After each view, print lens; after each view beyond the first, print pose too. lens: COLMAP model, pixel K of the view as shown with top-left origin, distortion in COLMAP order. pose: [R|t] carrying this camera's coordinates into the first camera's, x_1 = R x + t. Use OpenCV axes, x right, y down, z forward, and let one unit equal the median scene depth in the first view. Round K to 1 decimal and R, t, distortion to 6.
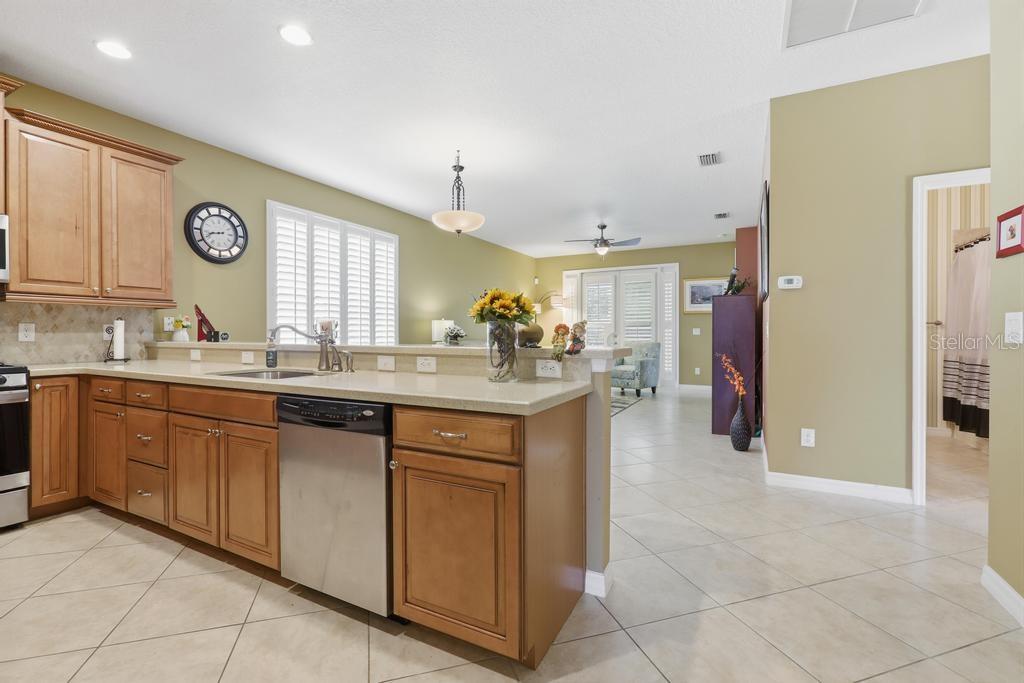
lens RADIAL K [[454.2, 0, 508.6], [0, 454.2, 339.0], [0, 0, 1]] dist [-0.006561, 0.001789]
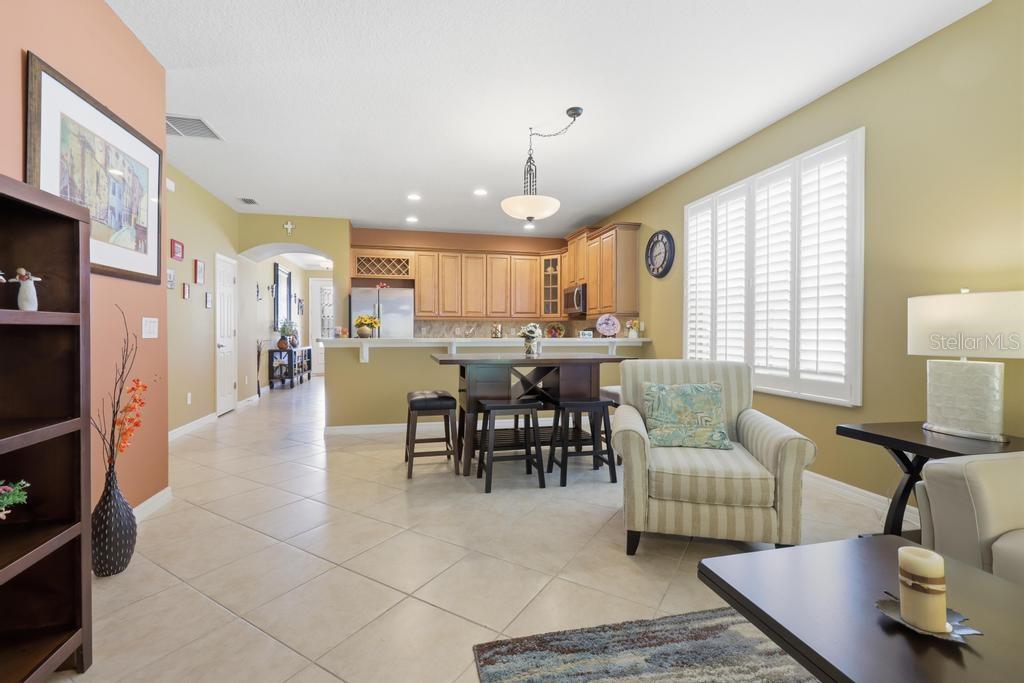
lens RADIAL K [[454.2, 0, 509.8], [0, 454.2, 335.5], [0, 0, 1]] dist [-0.006561, 0.001789]
pose [[-0.753137, 0.004418, -0.657848, 0.319281], [-0.010879, 0.999757, 0.019170, -0.014755], [0.657773, 0.021595, -0.752906, 1.033140]]
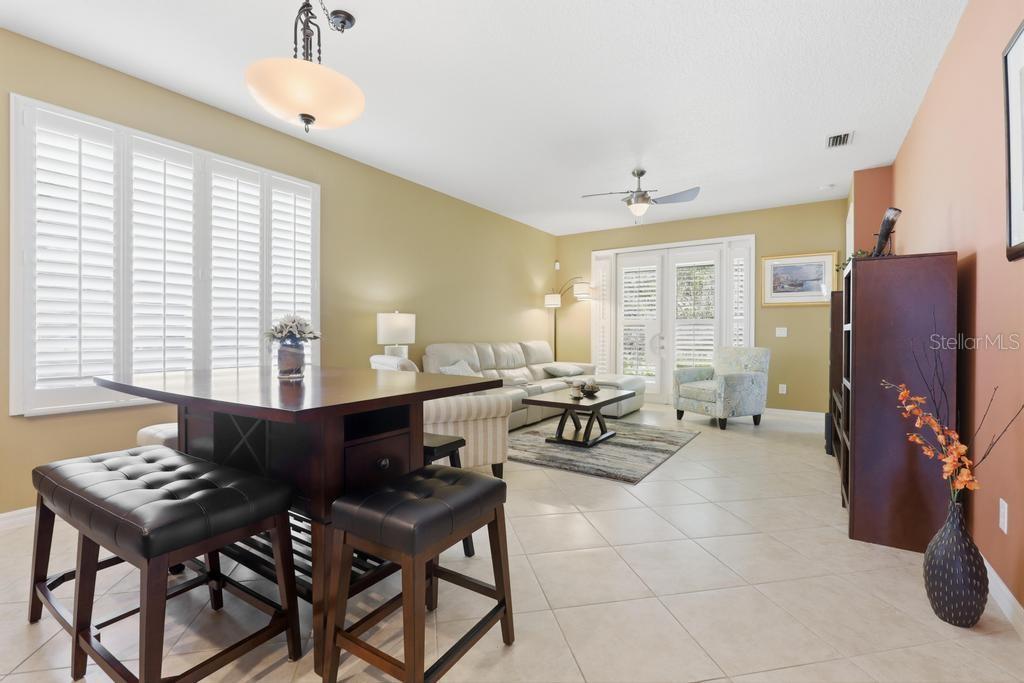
lens RADIAL K [[454.2, 0, 509.3], [0, 454.2, 337.5], [0, 0, 1]] dist [-0.006561, 0.001789]
pose [[0.994336, 0.005196, -0.106156, 0.095179], [-0.005578, 0.999979, -0.003300, -0.004830], [0.106137, 0.003874, 0.994344, 0.344248]]
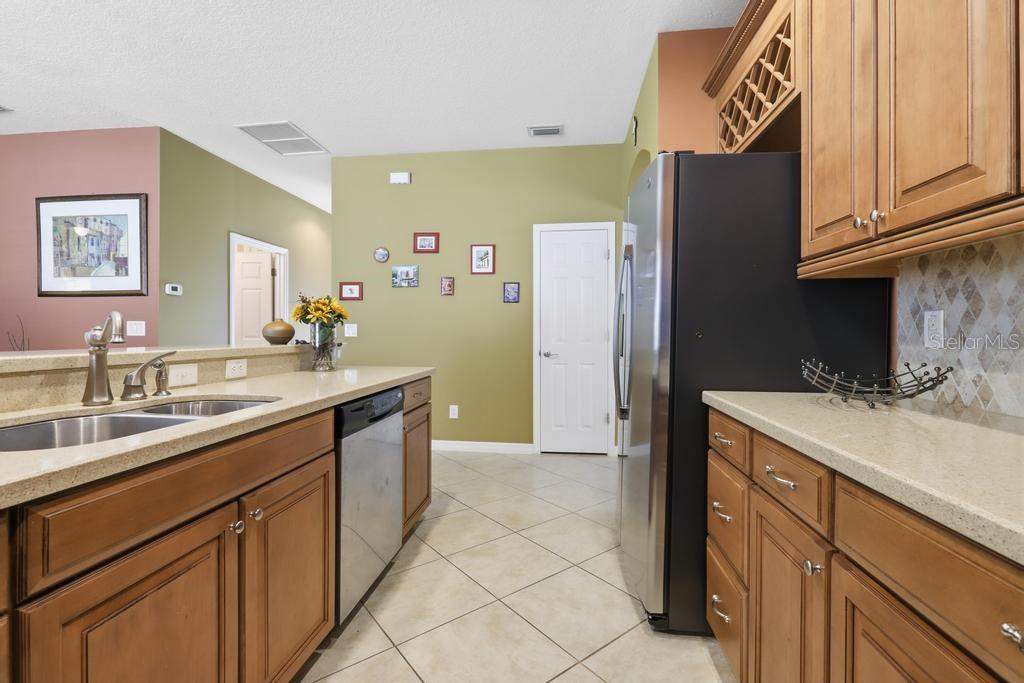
lens RADIAL K [[454.2, 0, 513.0], [0, 454.2, 335.3], [0, 0, 1]] dist [-0.006561, 0.001789]
pose [[-0.362765, -0.004824, 0.931868, -0.392654], [0.009481, 0.999916, 0.008867, -0.002752], [-0.931833, 0.012052, -0.362688, 0.283163]]
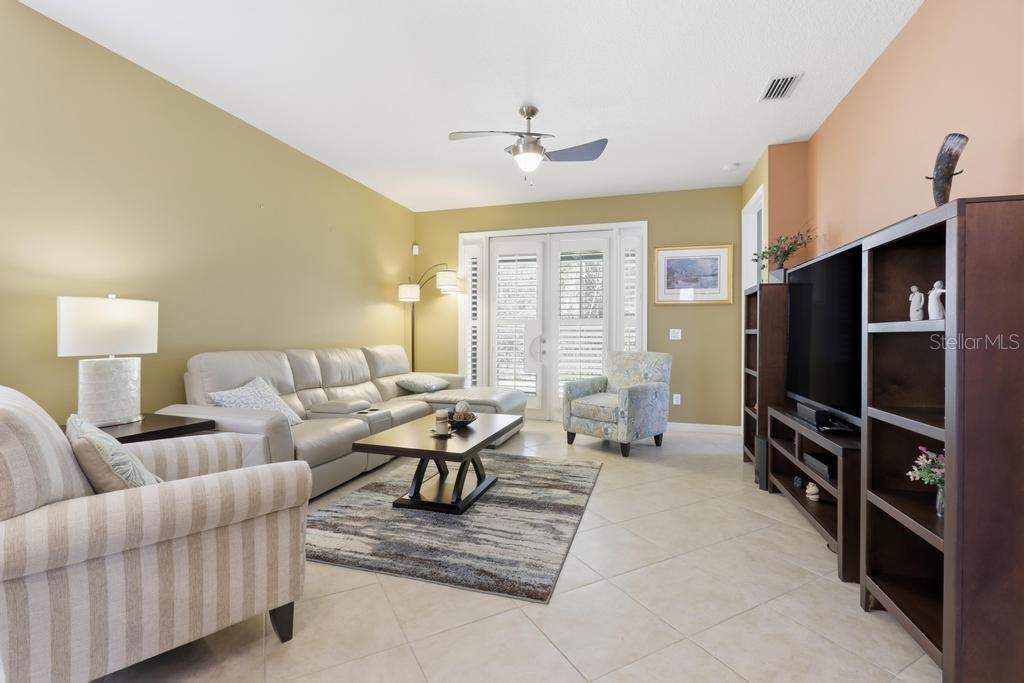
lens RADIAL K [[454.2, 0, 508.3], [0, 454.2, 336.3], [0, 0, 1]] dist [-0.006561, 0.001789]
pose [[0.981526, 0.004940, 0.191264, 0.102140], [-0.002811, 0.999931, -0.011401, -0.008310], [-0.191307, 0.010653, 0.981473, 0.578144]]
